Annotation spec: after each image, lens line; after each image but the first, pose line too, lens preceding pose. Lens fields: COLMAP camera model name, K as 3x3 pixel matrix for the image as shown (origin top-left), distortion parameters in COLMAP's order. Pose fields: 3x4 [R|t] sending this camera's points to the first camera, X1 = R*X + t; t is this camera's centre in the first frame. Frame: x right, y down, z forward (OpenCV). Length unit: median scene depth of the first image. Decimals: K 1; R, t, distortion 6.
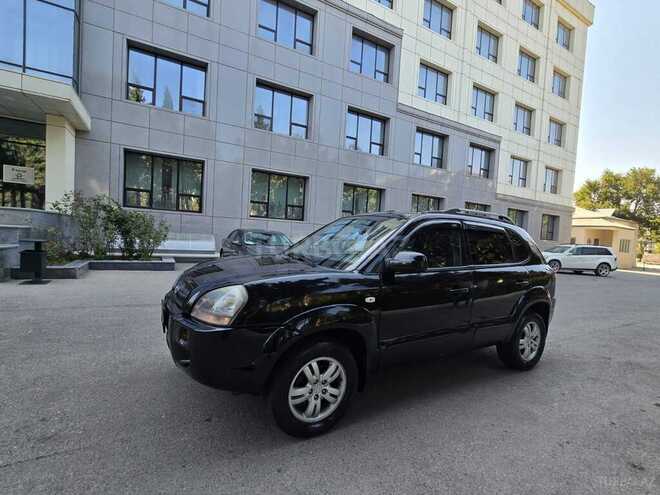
lens RADIAL K [[313.7, 0, 336.8], [0, 313.7, 261.4], [0, 0, 1]] dist [-0.003039, -0.000818]
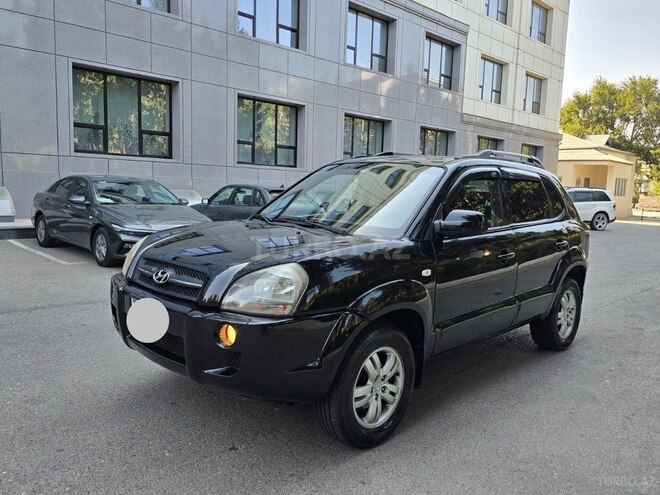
lens RADIAL K [[542.0, 0, 314.6], [0, 542.0, 265.4], [0, 0, 1]] dist [0.058879, -0.036949]
pose [[0.962877, -0.061672, 0.262803, -0.373728], [0.040591, 0.995562, 0.084909, -0.017837], [-0.266873, -0.071089, 0.961106, -0.180630]]
